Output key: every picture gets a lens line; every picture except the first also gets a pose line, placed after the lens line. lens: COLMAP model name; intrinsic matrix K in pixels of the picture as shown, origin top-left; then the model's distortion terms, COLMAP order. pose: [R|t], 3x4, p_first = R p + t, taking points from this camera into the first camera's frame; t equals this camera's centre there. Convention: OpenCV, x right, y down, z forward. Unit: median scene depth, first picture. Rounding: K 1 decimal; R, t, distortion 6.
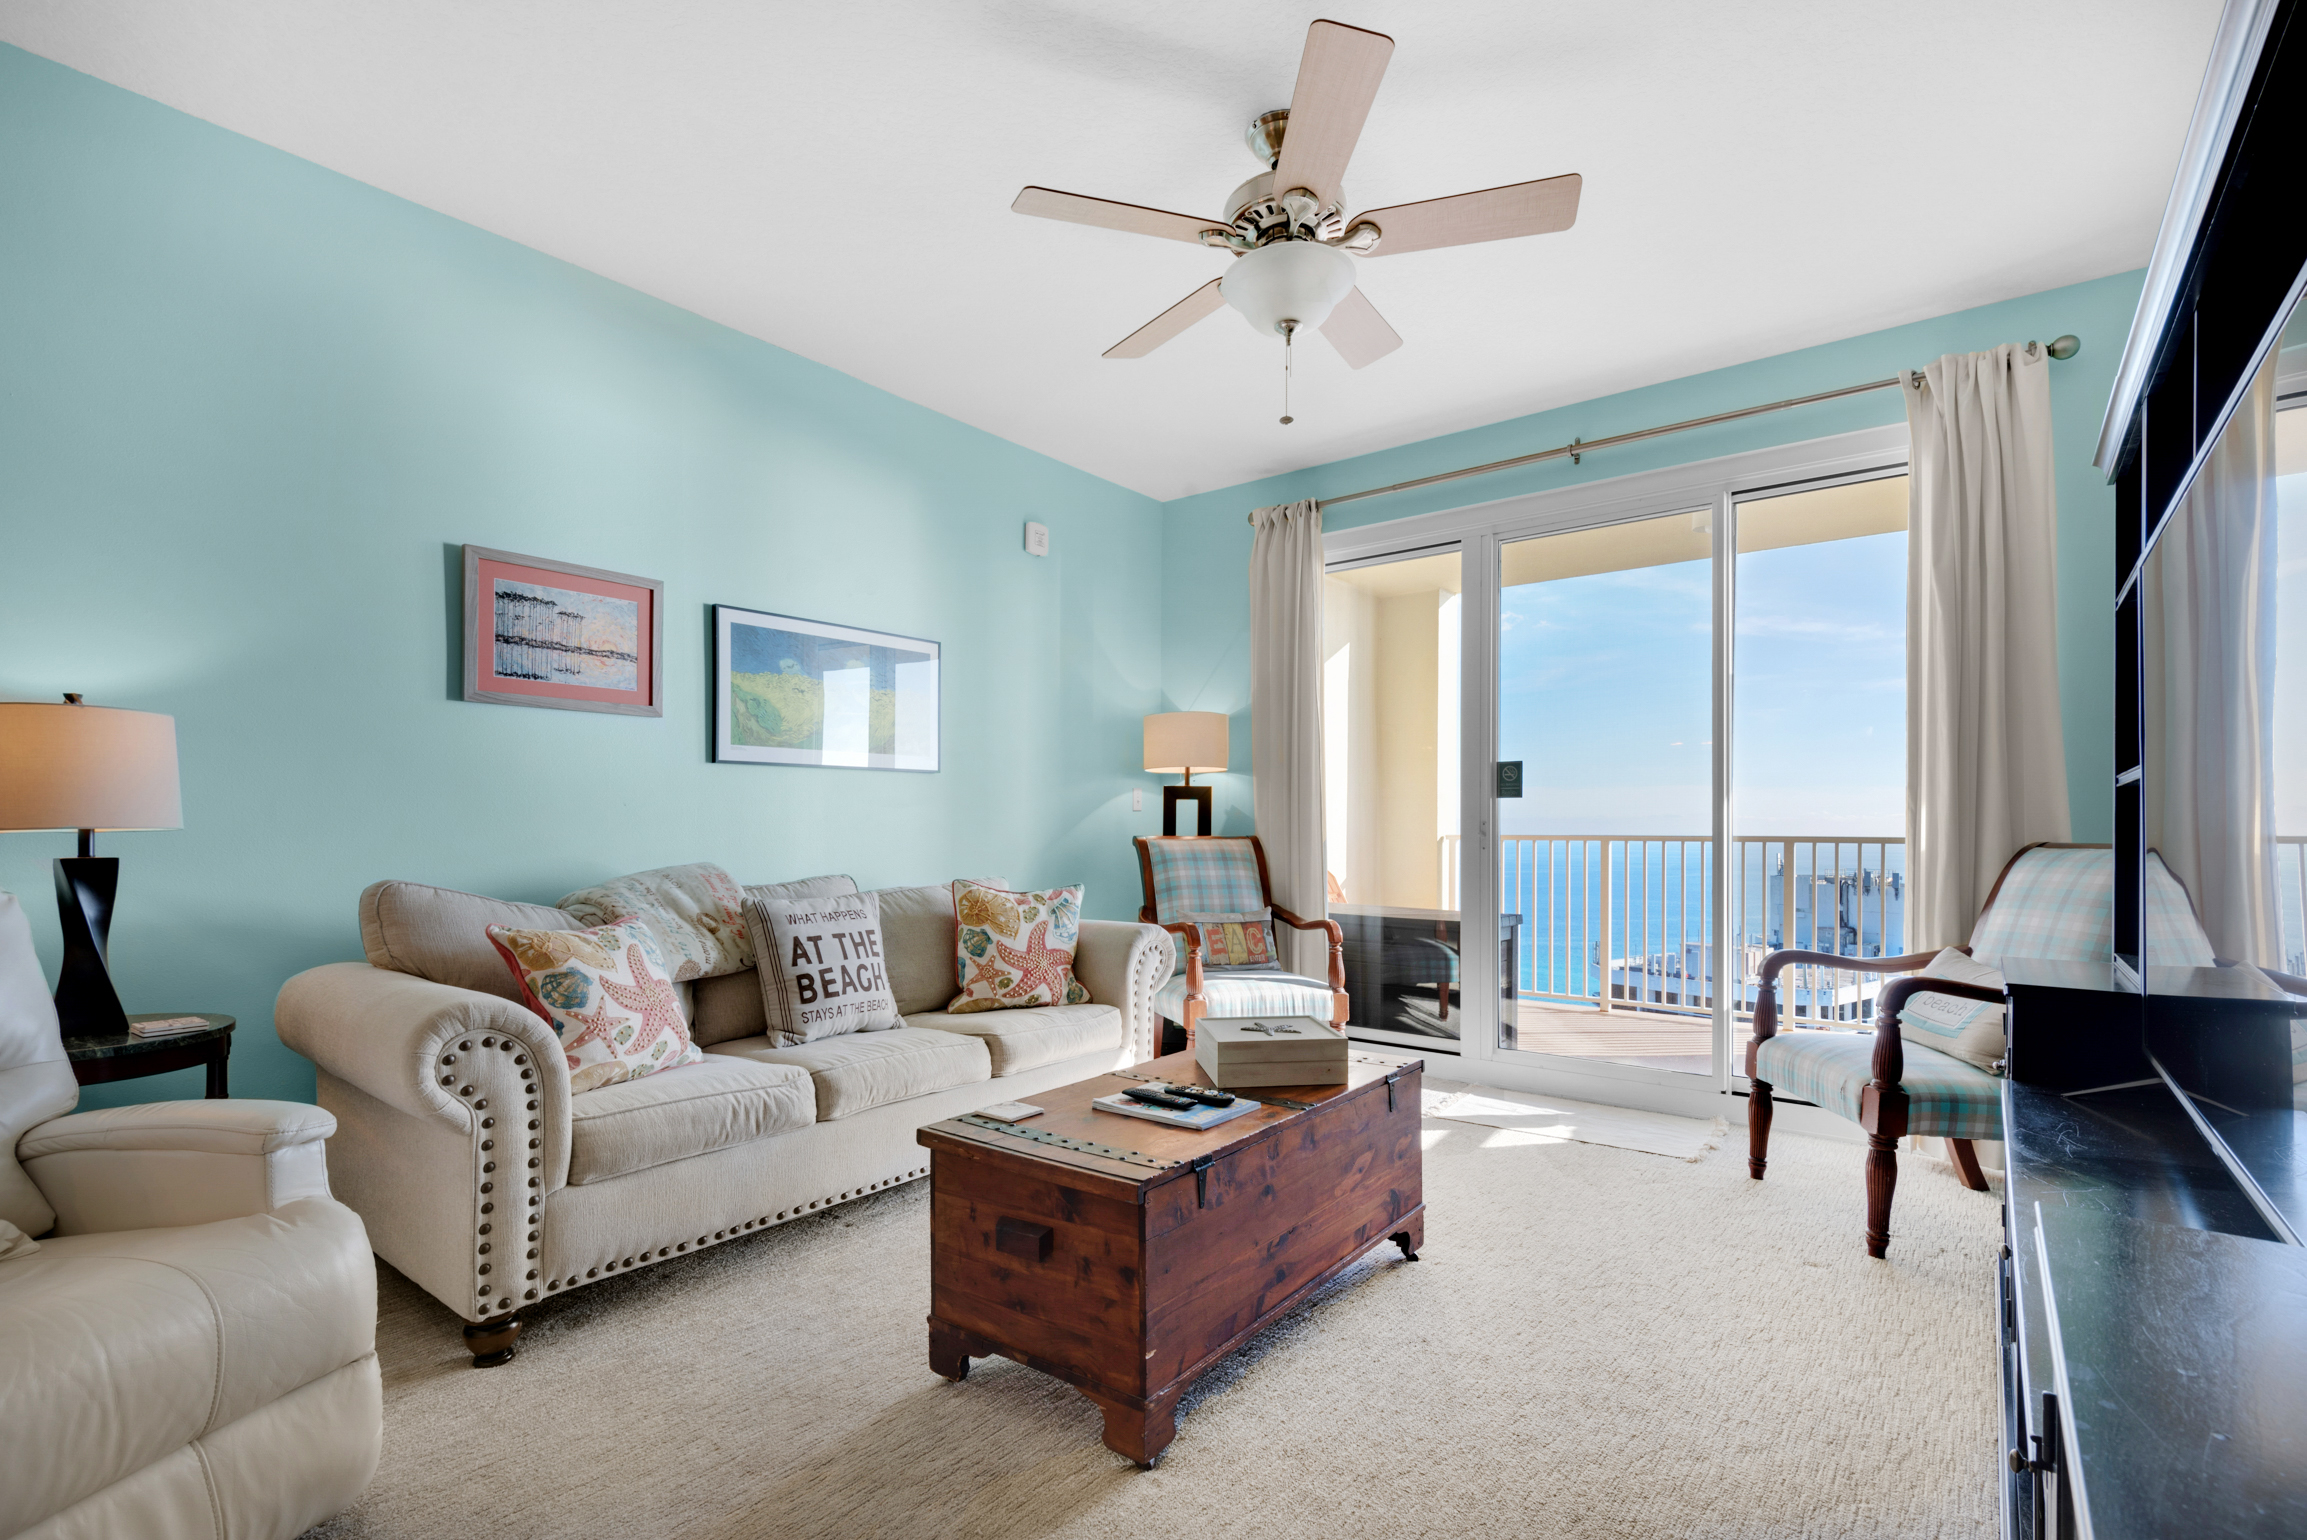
lens RADIAL K [[1056.6, 0, 1154.7], [0, 1056.6, 829.9], [0, 0, 1]] dist [0.020172, -0.000107]
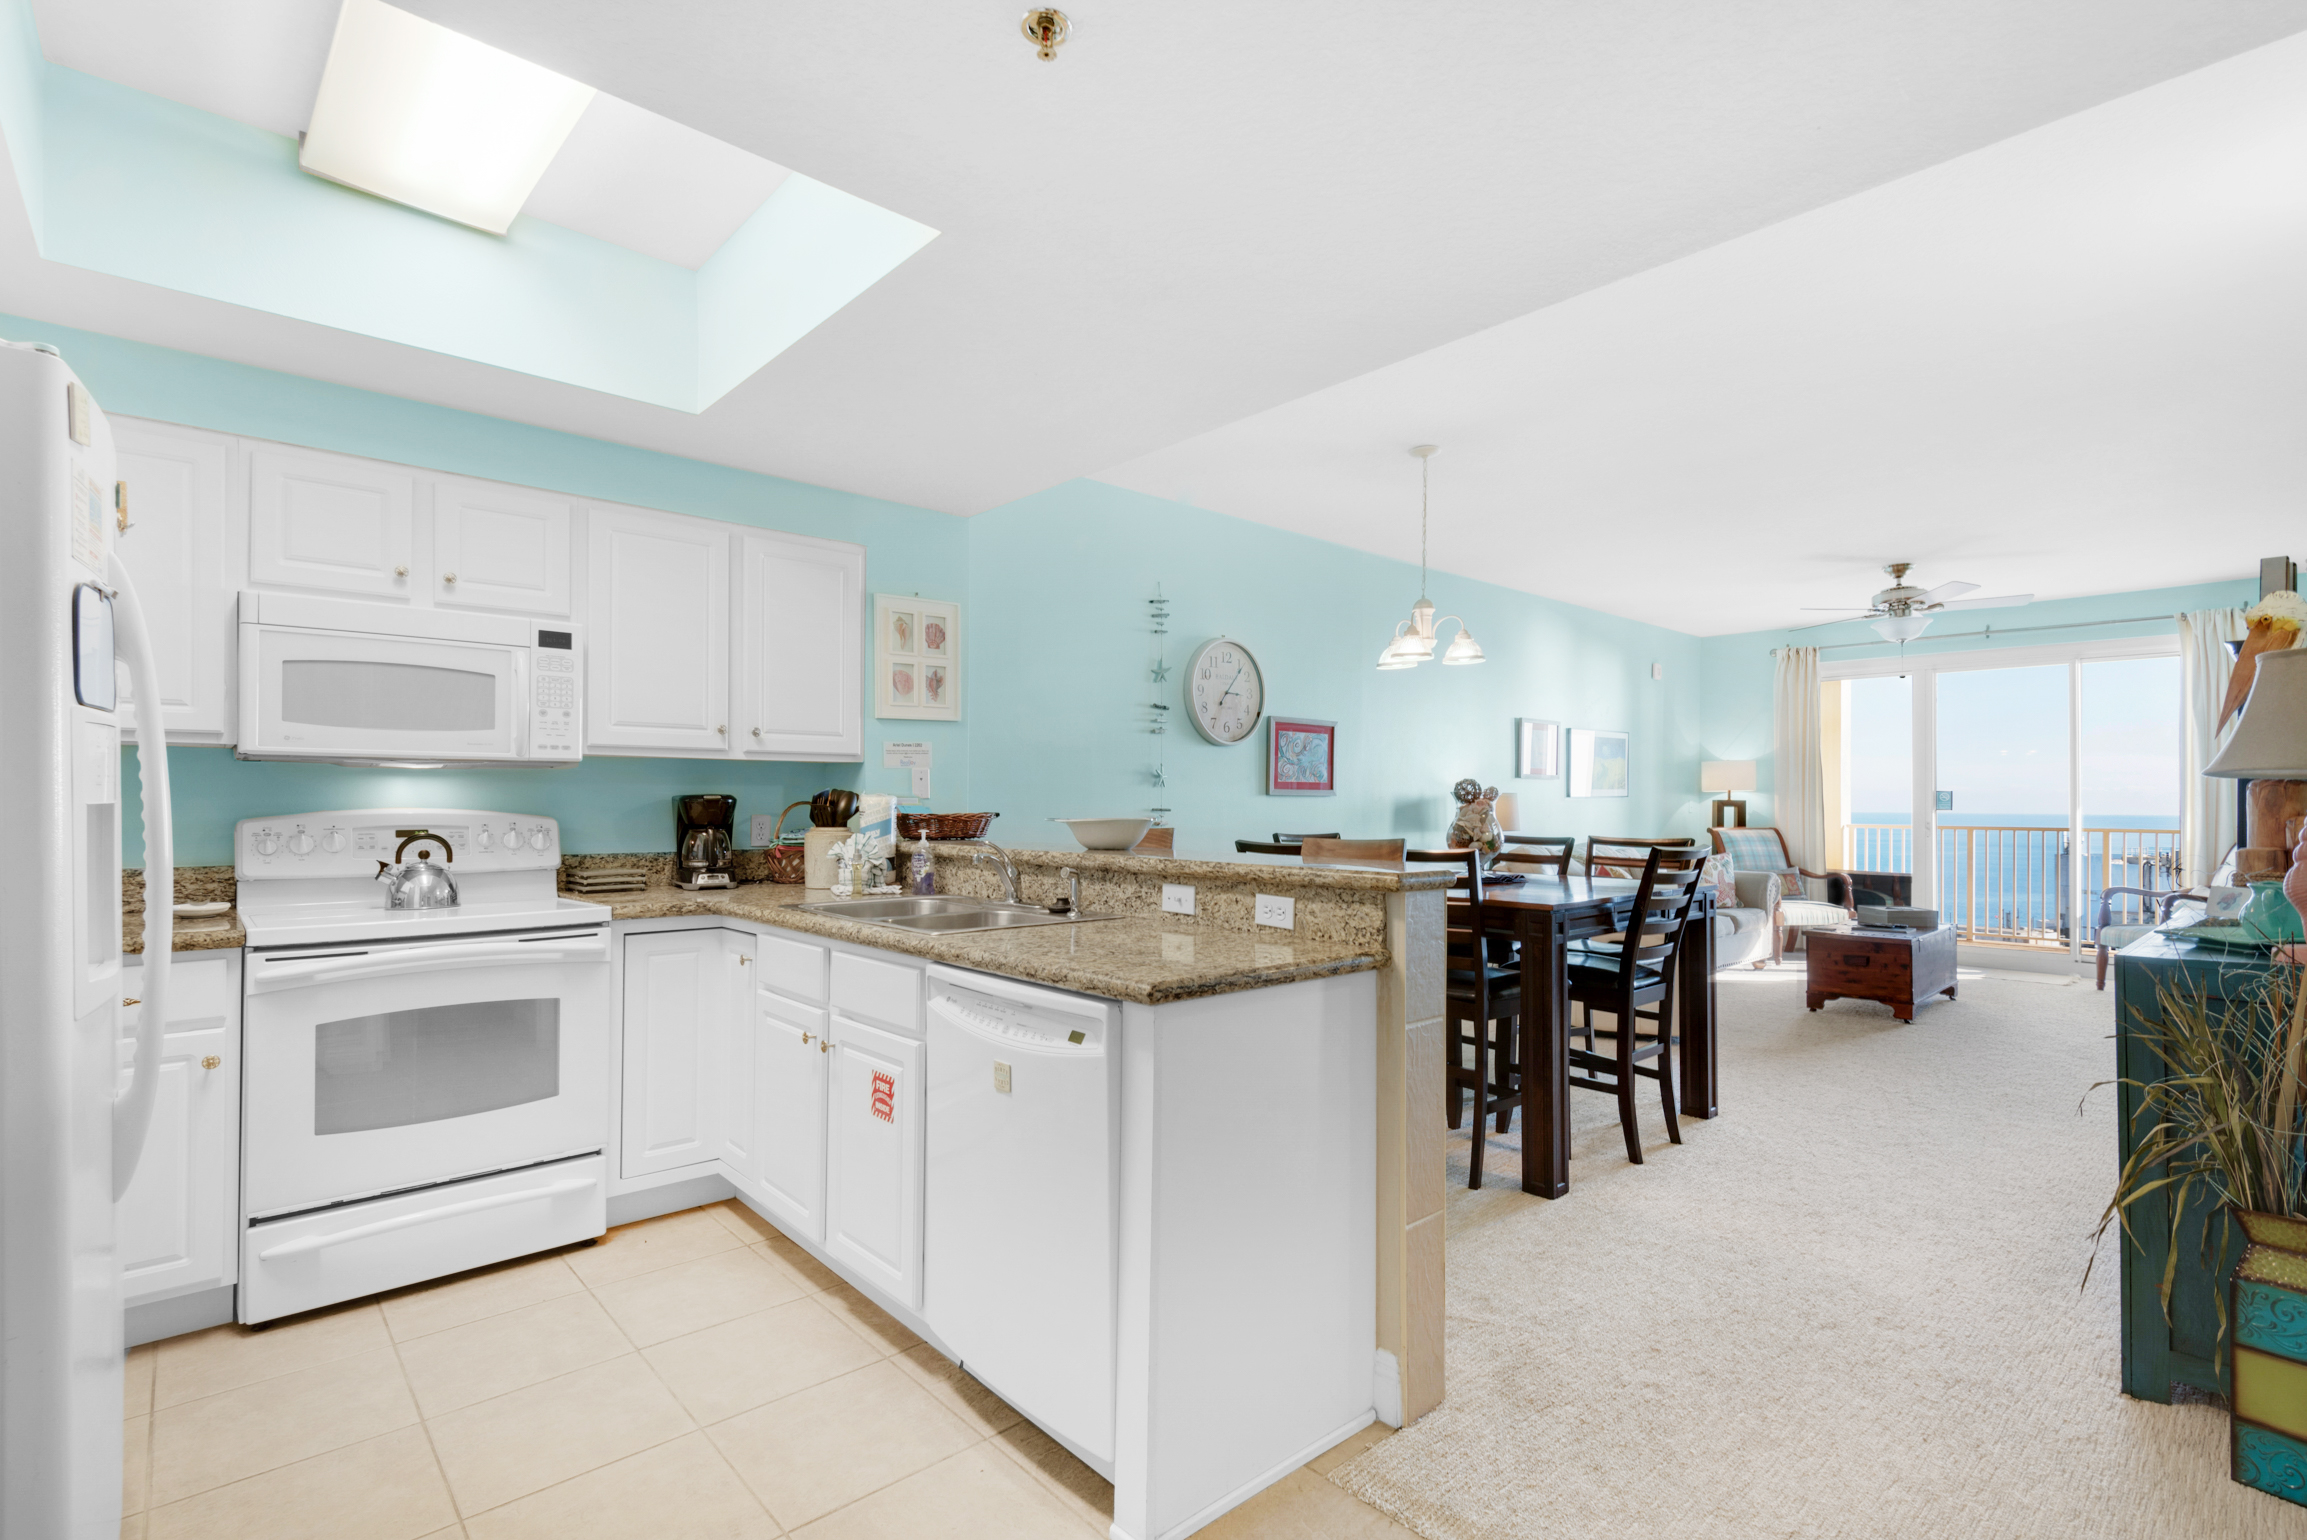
lens RADIAL K [[1059.3, 0, 1152.1], [0, 1059.3, 798.4], [0, 0, 1]] dist [0.002640, -0.000539]
pose [[0.984040, 0.002426, -0.177929, -0.678494], [-0.002949, 0.999992, -0.002675, -0.039684], [0.177921, 0.003157, 0.984040, -1.051832]]
